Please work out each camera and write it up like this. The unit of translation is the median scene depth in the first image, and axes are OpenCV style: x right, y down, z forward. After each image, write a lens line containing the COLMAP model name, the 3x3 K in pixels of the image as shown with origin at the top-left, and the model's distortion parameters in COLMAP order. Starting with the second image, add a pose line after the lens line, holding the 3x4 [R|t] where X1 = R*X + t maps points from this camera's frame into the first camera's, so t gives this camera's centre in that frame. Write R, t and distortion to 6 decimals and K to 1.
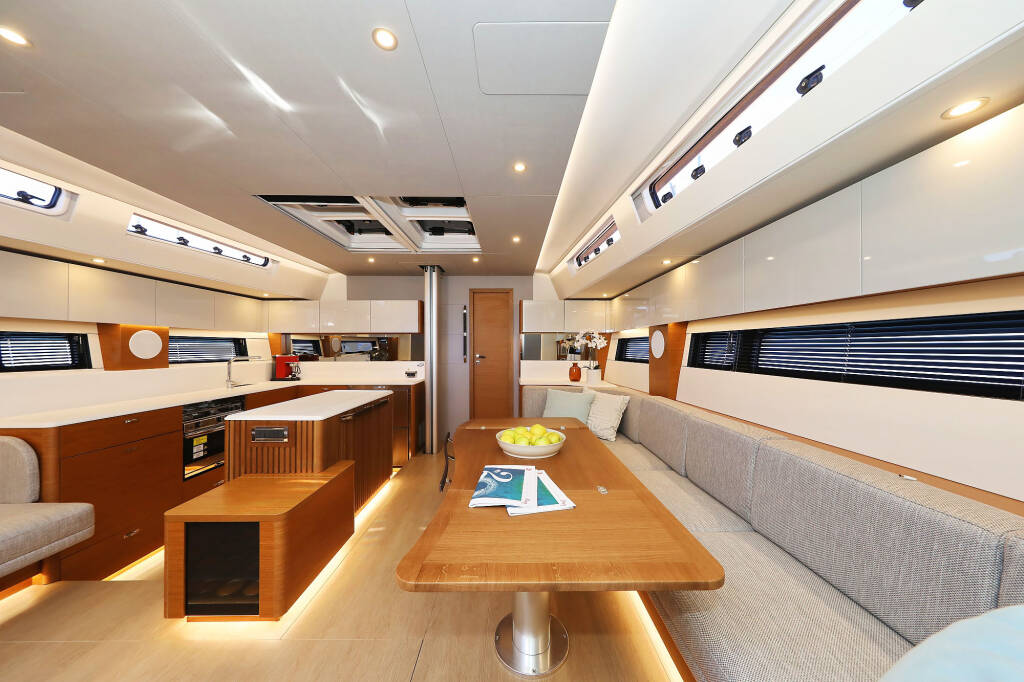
lens RADIAL K [[320.9, 0, 513.2], [0, 320.9, 345.1], [0, 0, 1]] dist [0.000574, -0.000363]
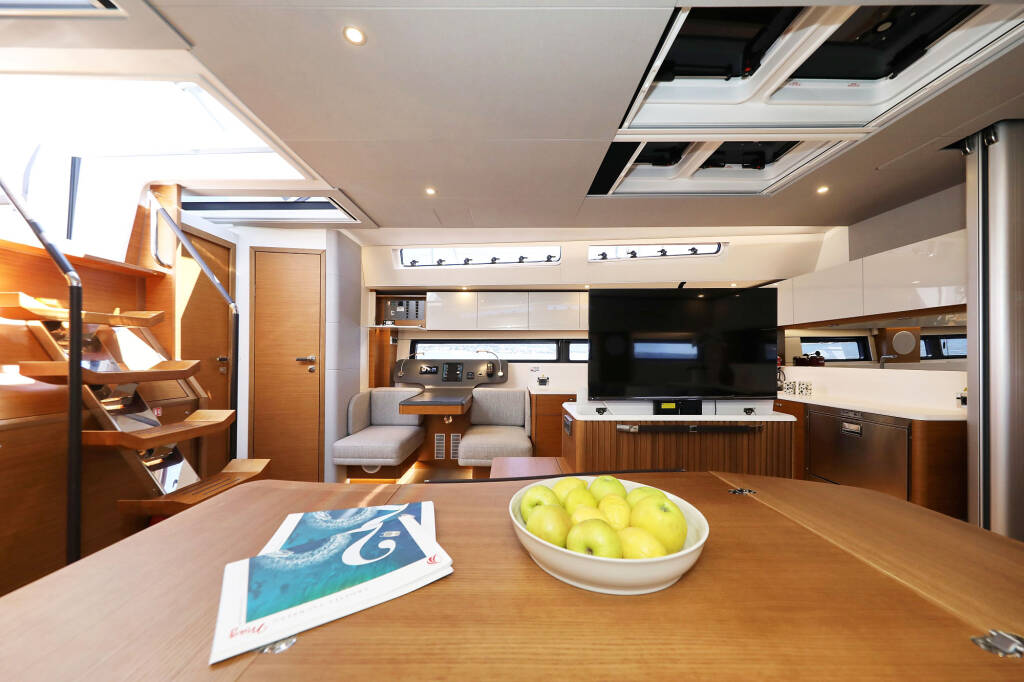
lens RADIAL K [[358.6, 0, 493.8], [0, 358.6, 352.1], [0, 0, 1]] dist [-0.000314, 0.000071]
pose [[-0.010799, -0.008045, -0.999909, 0.263689], [0.009287, 0.999924, -0.008145, 0.032810], [0.999899, -0.009374, -0.010723, 0.522773]]
